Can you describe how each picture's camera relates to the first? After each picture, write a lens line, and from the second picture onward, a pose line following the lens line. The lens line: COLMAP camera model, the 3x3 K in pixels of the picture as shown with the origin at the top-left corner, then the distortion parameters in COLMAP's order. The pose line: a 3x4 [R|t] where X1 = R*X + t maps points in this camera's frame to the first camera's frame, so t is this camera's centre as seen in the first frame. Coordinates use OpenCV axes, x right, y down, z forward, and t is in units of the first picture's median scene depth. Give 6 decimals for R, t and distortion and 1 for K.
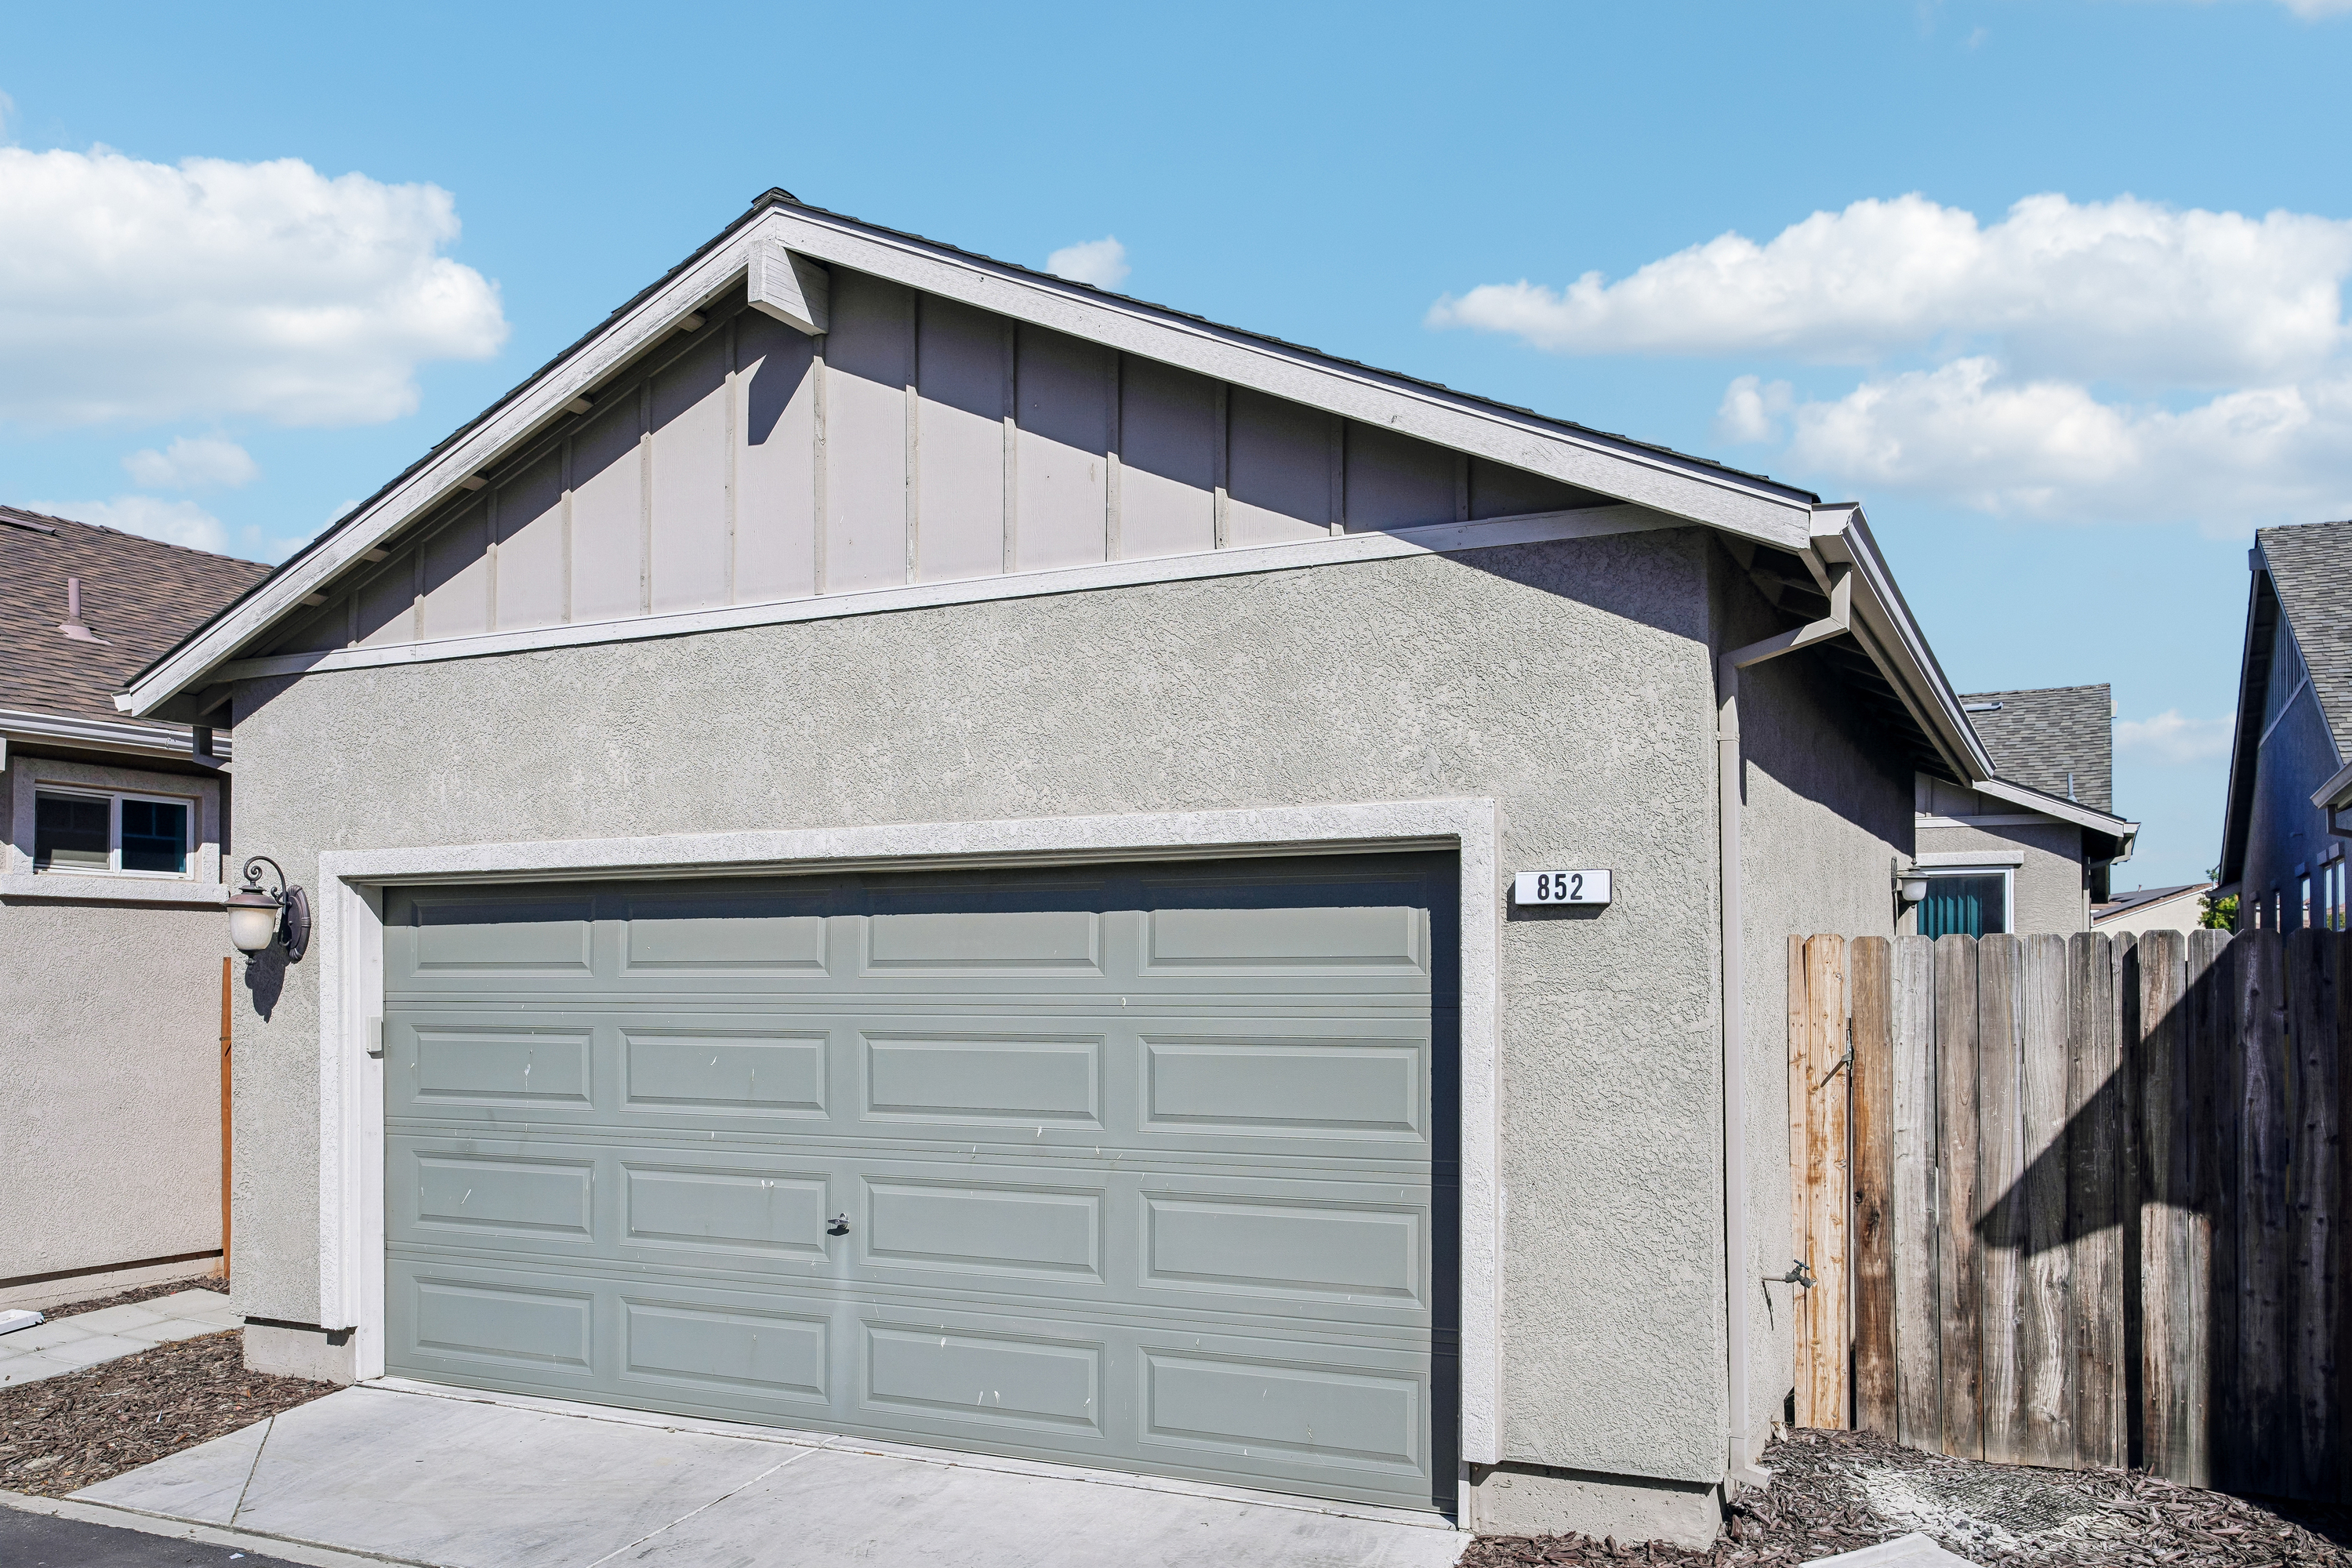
lens RADIAL K [[1892.3, 0, 1155.8], [0, 1892.3, 807.6], [0, 0, 1]] dist [-0.017511, 0.012071]
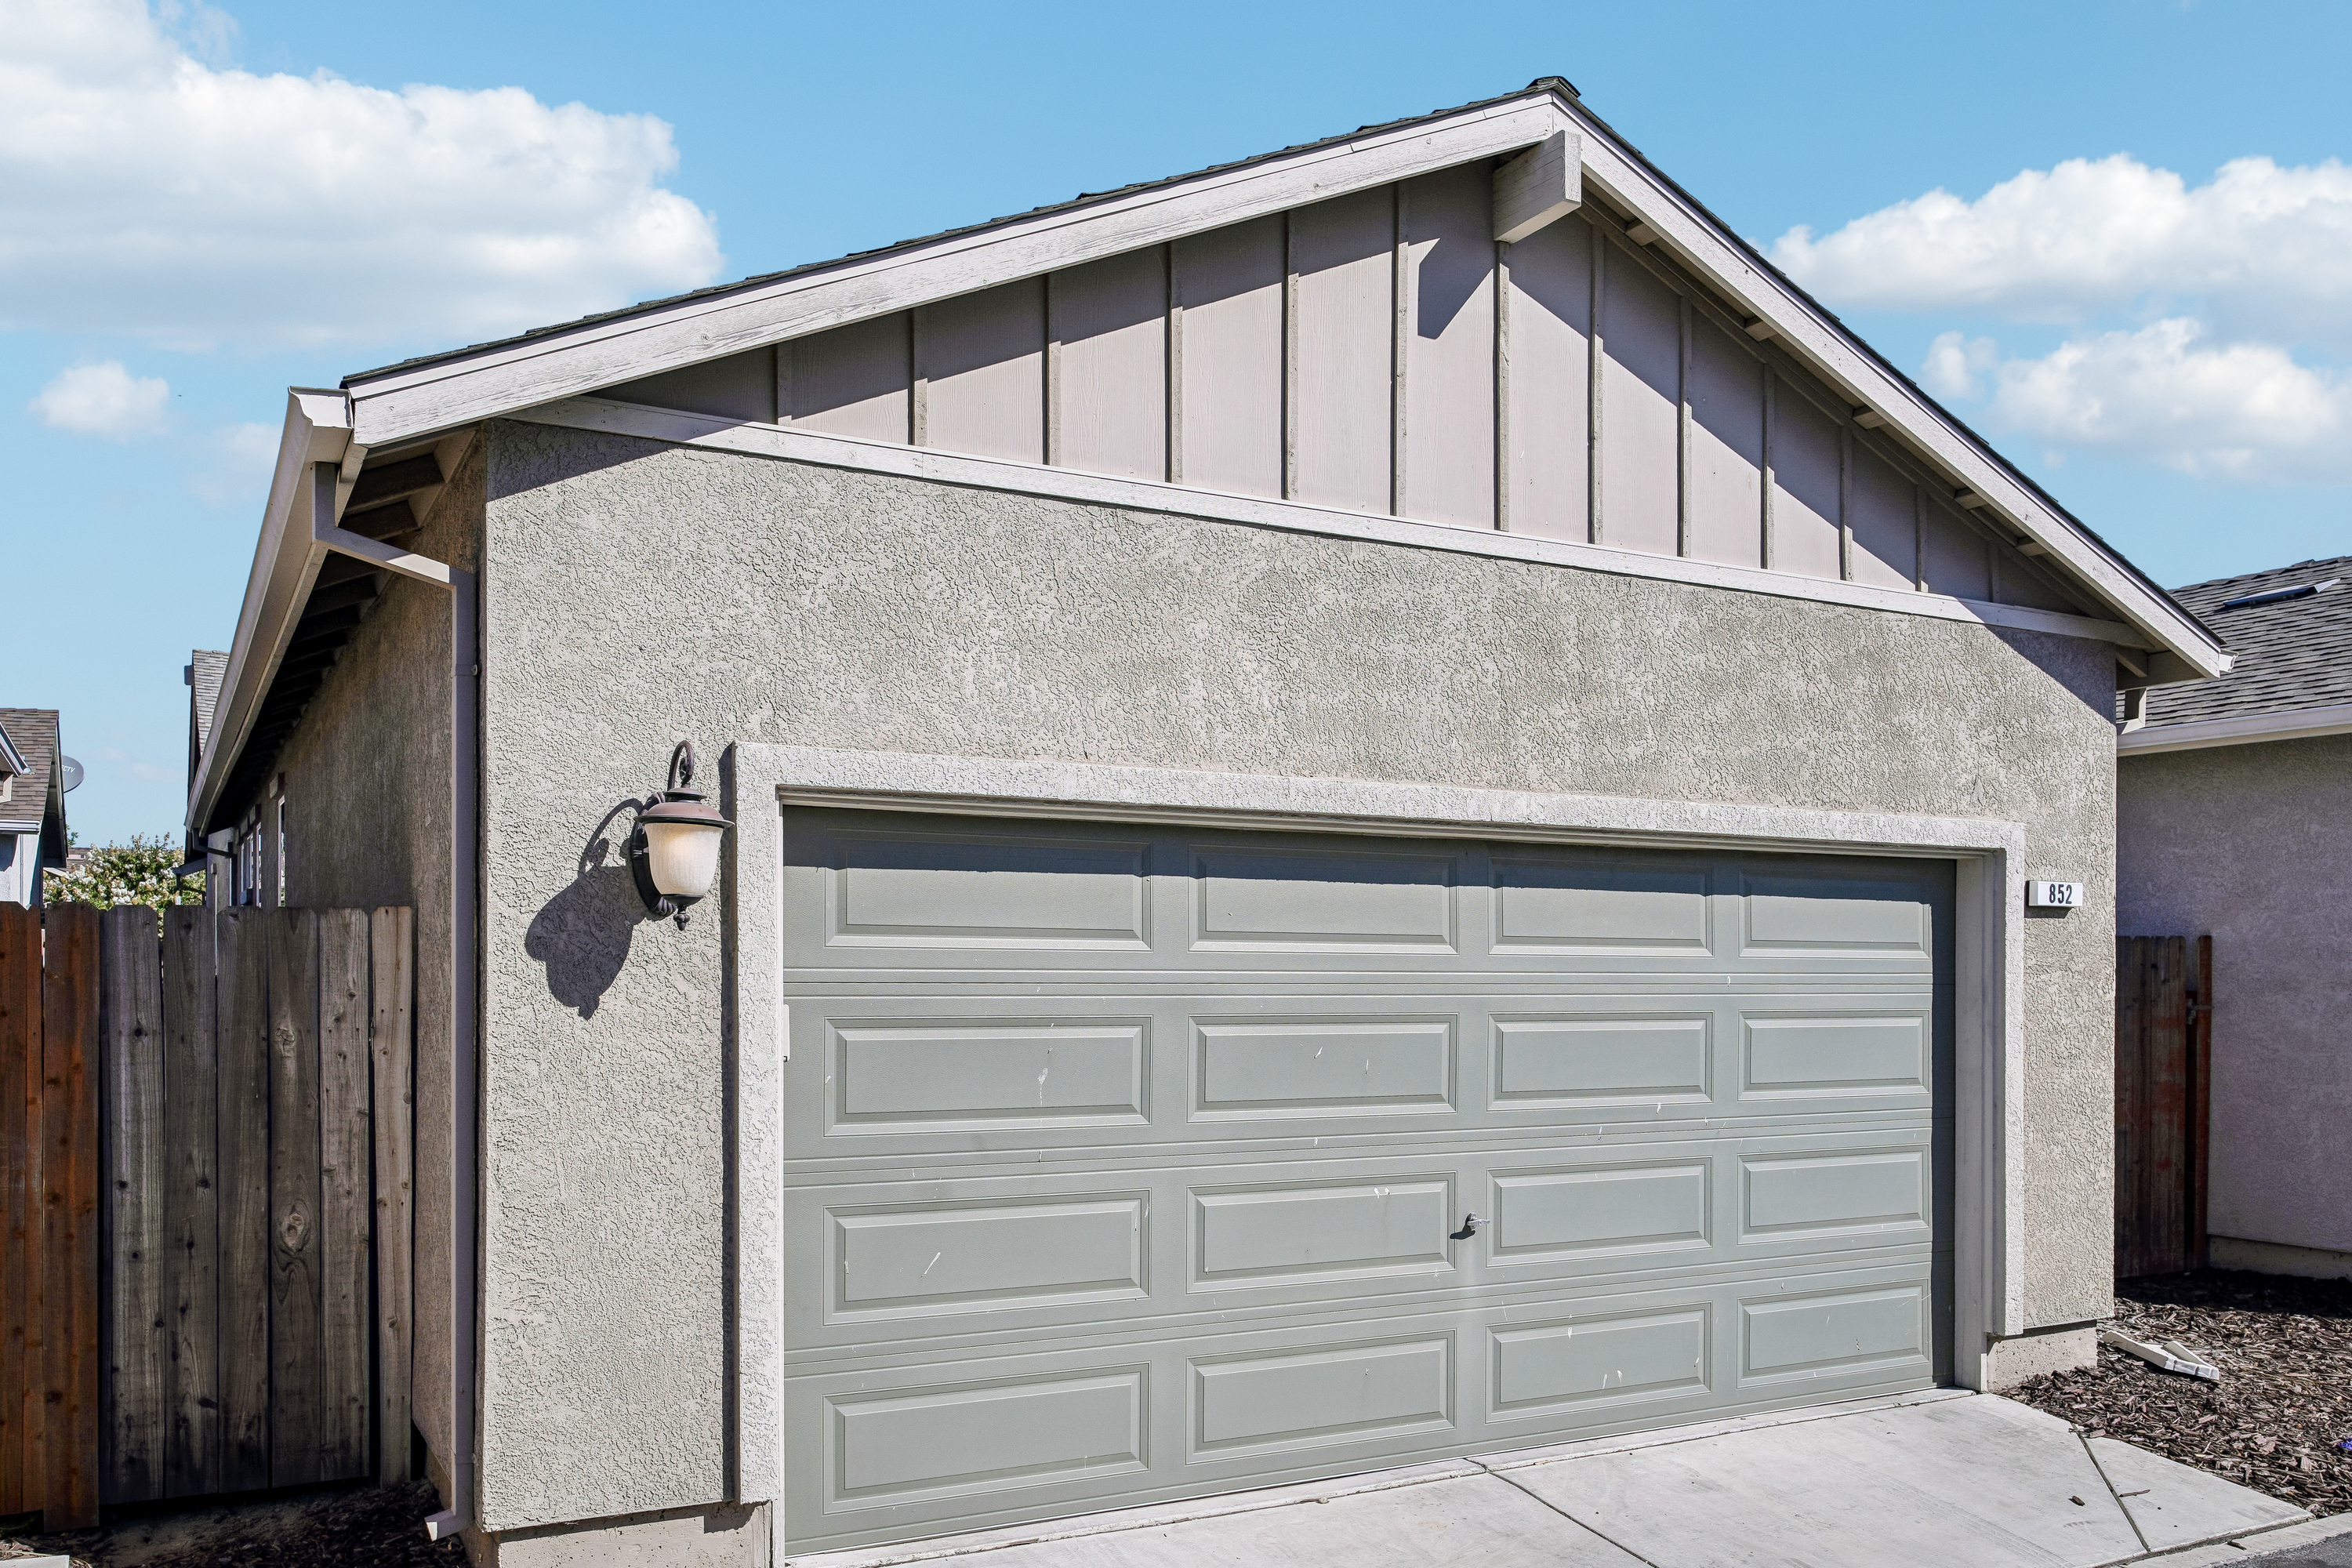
lens RADIAL K [[1892.3, 0, 1191.9], [0, 1892.3, 809.3], [0, 0, 1]] dist [-0.017511, 0.012071]
pose [[0.567909, 0.068866, 0.820206, -1.007635], [-0.086787, 0.995949, -0.023531, 0.054713], [-0.818503, -0.057820, 0.571585, 0.606210]]
